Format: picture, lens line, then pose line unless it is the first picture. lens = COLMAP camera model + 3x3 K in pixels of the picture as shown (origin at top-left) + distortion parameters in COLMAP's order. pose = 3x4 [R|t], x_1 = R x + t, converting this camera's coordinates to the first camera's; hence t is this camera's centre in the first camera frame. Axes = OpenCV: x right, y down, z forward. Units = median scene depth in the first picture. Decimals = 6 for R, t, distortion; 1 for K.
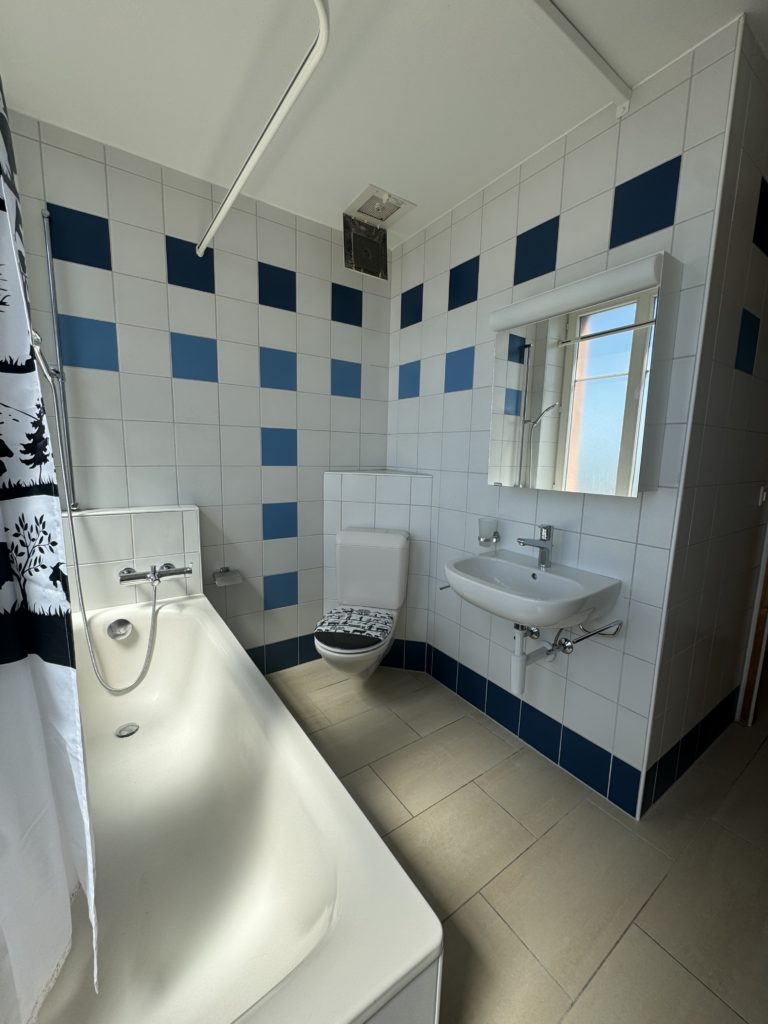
lens RADIAL K [[407.3, 0, 386.7], [0, 407.3, 513.6], [0, 0, 1]] dist [-0.000597, 0.000324]
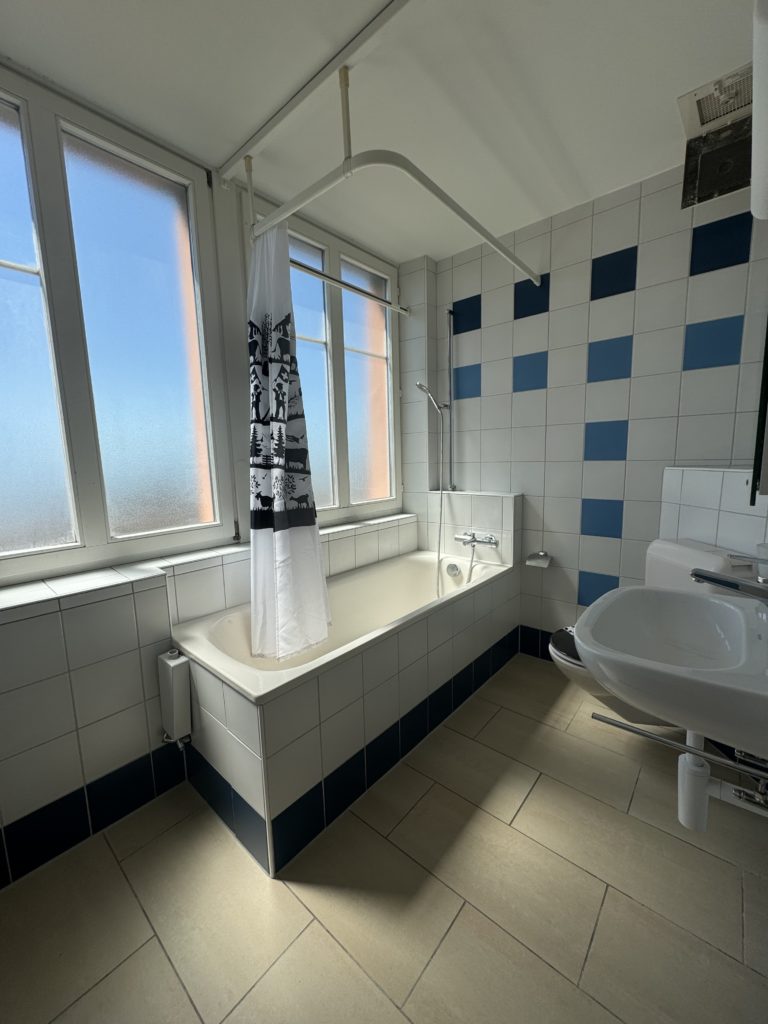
lens RADIAL K [[407.3, 0, 388.1], [0, 407.3, 514.0], [0, 0, 1]] dist [-0.000597, 0.000324]
pose [[0.252122, 0.107466, -0.961710, 0.594338], [-0.109754, 0.990577, 0.081918, -0.017357], [0.961451, 0.084899, 0.261541, 0.296163]]
